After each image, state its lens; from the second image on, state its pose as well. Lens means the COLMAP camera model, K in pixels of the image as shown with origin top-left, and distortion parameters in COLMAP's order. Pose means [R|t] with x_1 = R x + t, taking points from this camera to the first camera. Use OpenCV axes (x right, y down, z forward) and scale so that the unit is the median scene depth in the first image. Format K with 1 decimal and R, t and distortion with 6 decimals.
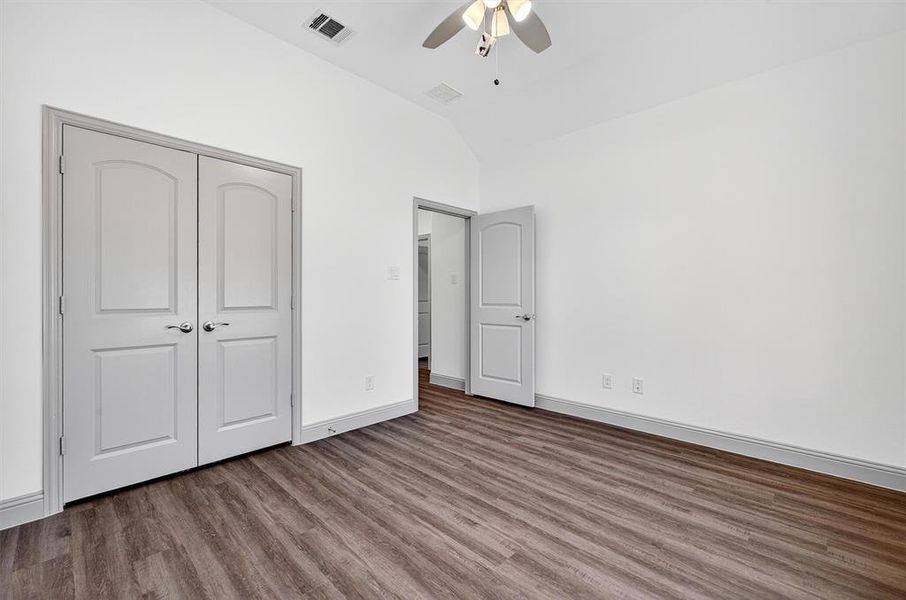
lens RADIAL K [[377.0, 0, 452.5], [0, 377.0, 297.5], [0, 0, 1]] dist [-0.001360, -0.000397]
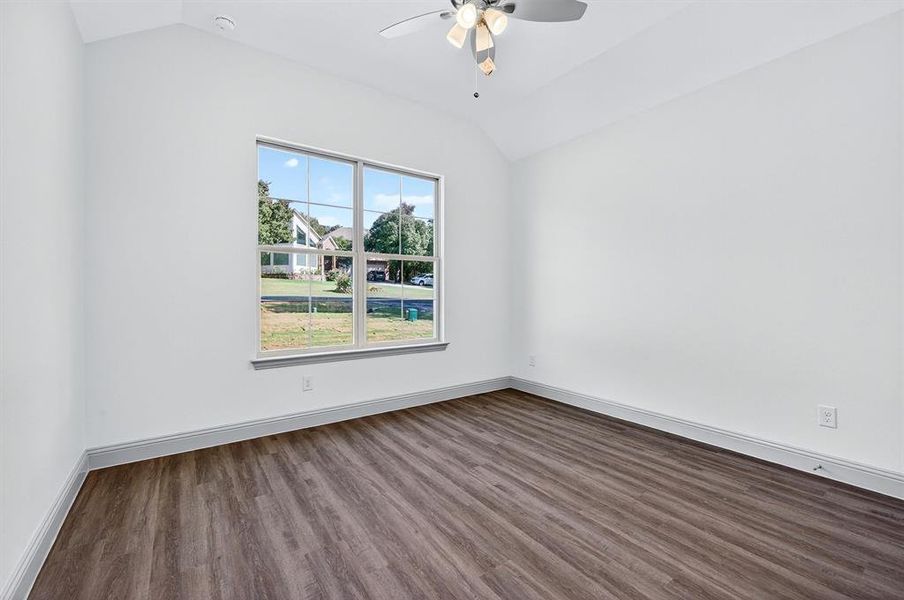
lens RADIAL K [[378.3, 0, 450.8], [0, 378.3, 294.6], [0, 0, 1]] dist [0.000975, 0.000616]
pose [[-0.983308, -0.003646, 0.181914, -0.010577], [-0.002157, 0.999963, 0.008381, -0.007846], [-0.181938, 0.007849, -0.983279, 2.008415]]
